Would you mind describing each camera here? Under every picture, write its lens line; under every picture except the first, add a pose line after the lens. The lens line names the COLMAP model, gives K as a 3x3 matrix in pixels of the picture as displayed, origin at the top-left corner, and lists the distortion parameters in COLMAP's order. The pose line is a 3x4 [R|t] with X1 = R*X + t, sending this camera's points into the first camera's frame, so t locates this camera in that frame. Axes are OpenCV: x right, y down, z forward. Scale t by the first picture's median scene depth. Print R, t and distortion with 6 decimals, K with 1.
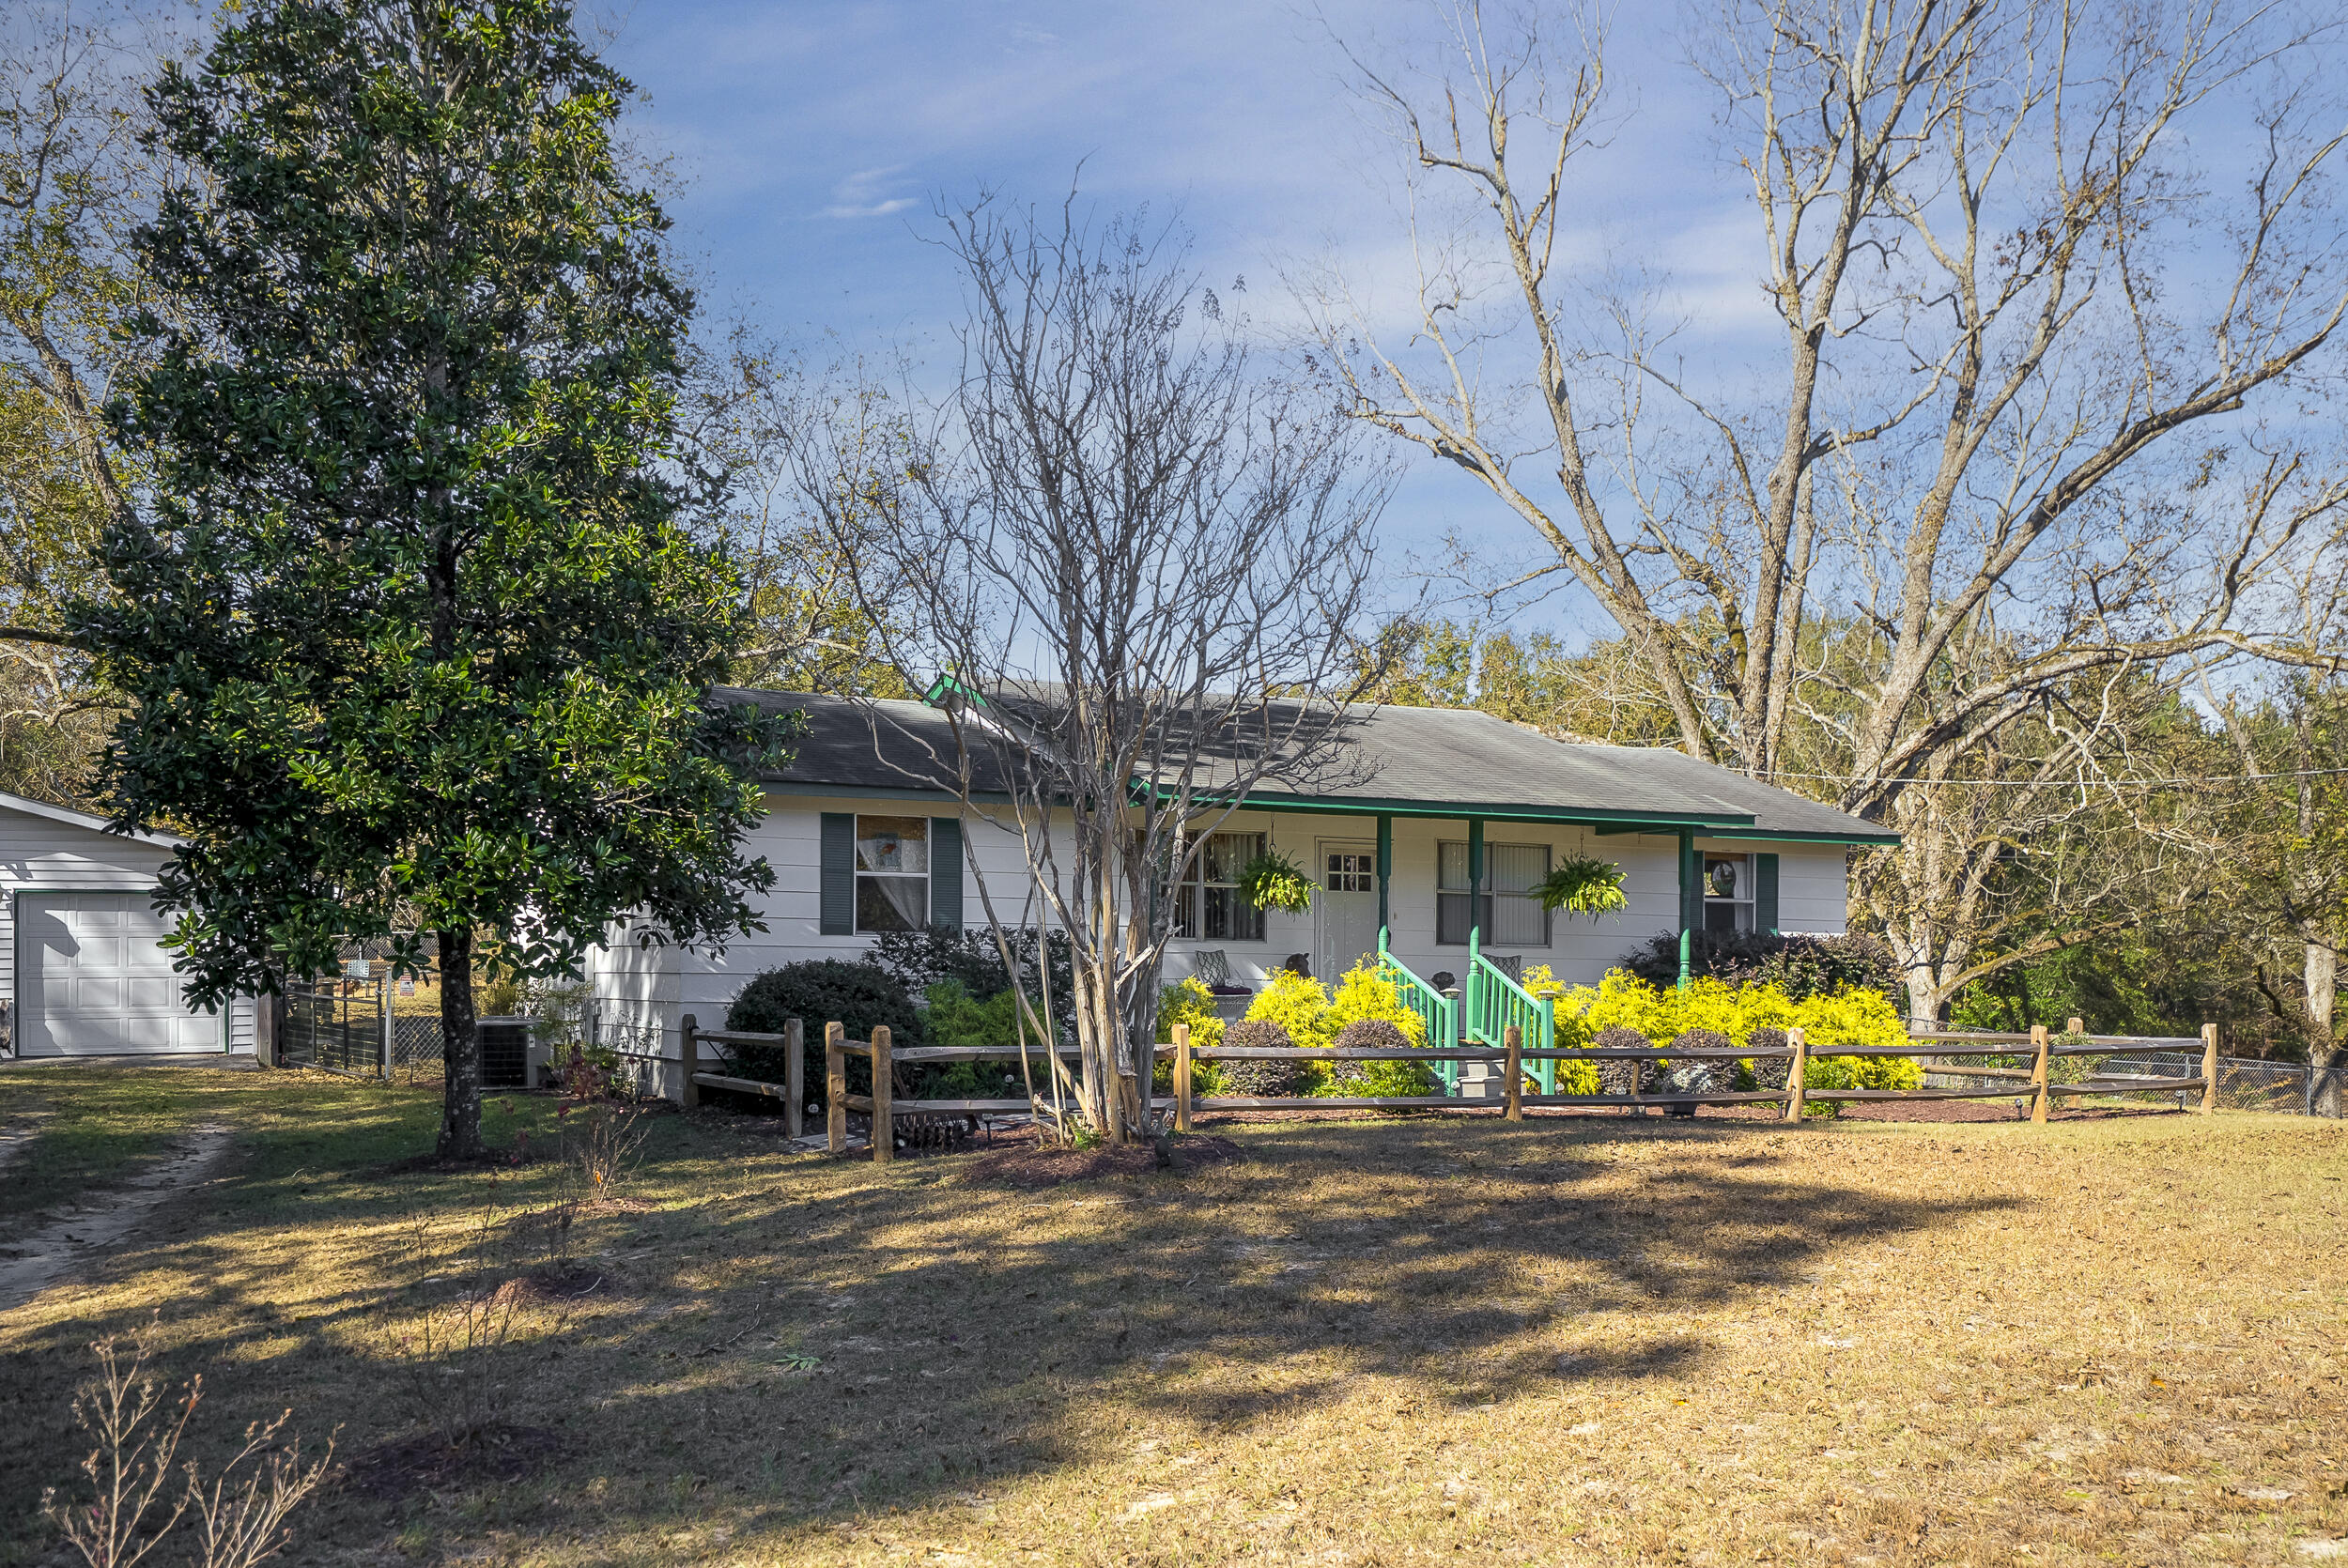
lens RADIAL K [[2335.4, 0, 1174.0], [0, 2335.4, 784.0], [0, 0, 1]] dist [0.075231, 0.007203]
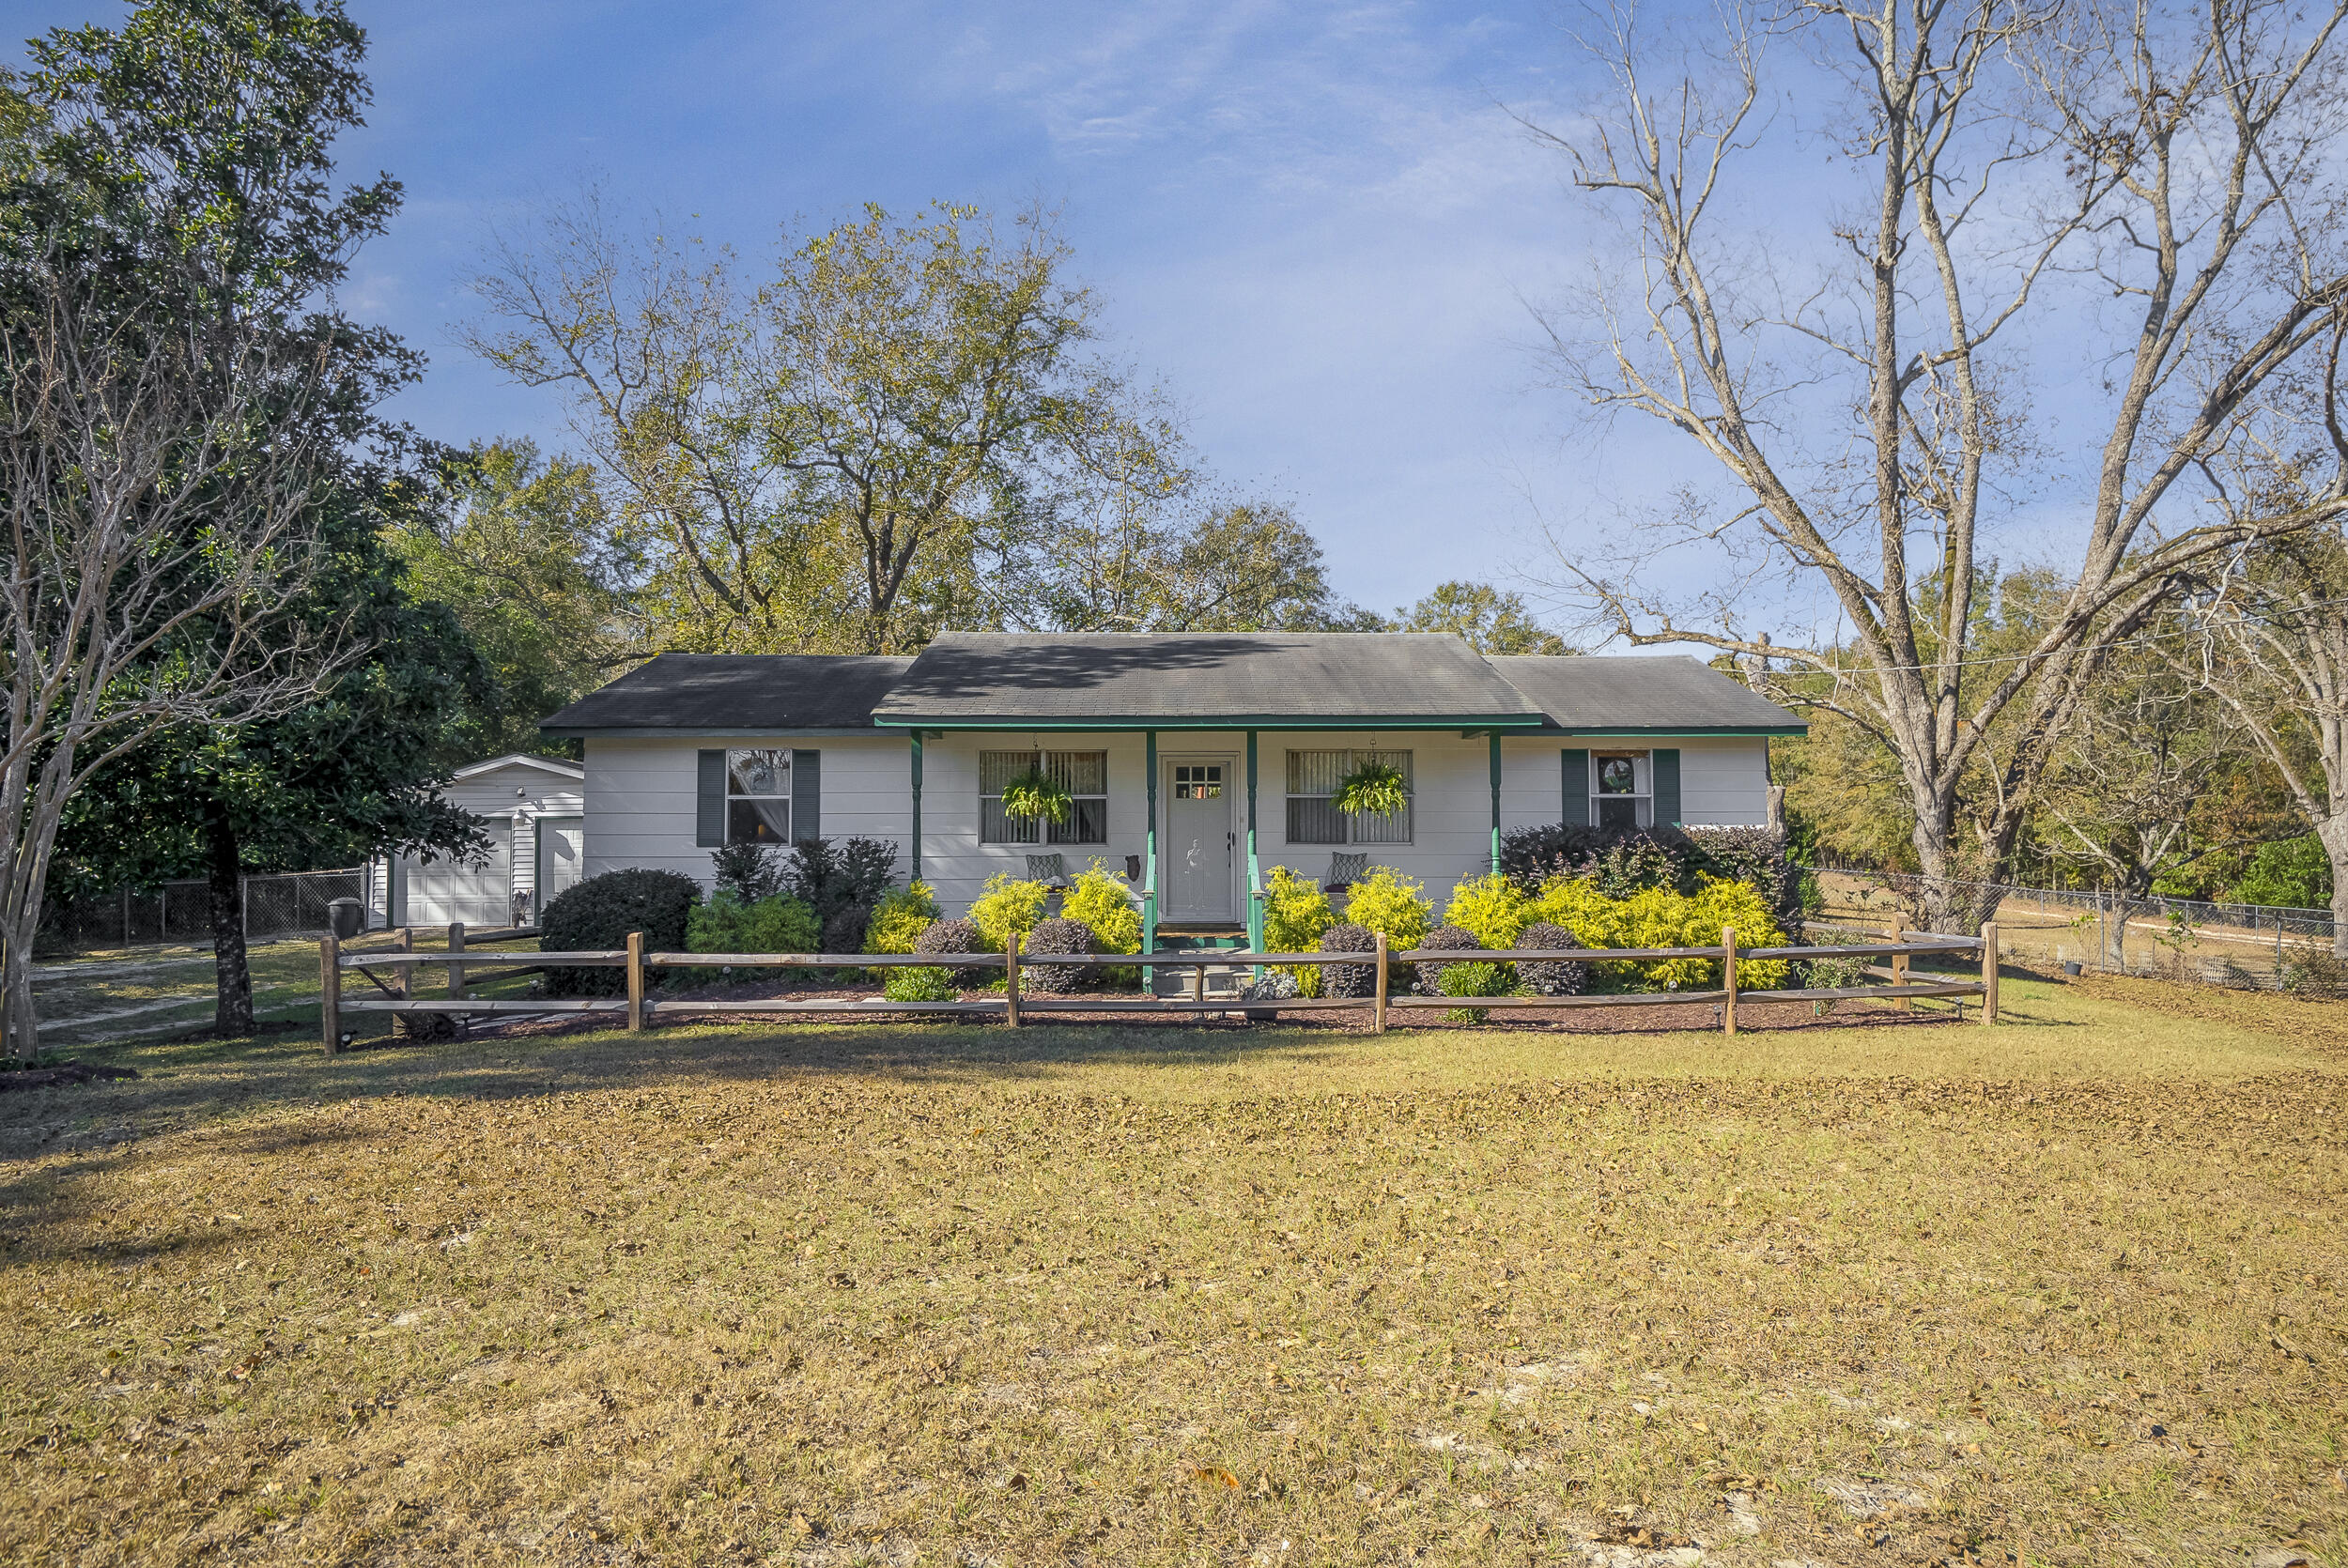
lens RADIAL K [[1545.2, 0, 1168.5], [0, 1545.2, 699.1], [0, 0, 1]] dist [0.000653, 0.000318]
pose [[0.907366, -0.054340, -0.416814, 0.308862], [0.047671, 0.998514, -0.026401, 0.013851], [0.417629, 0.004086, 0.908608, 0.256967]]
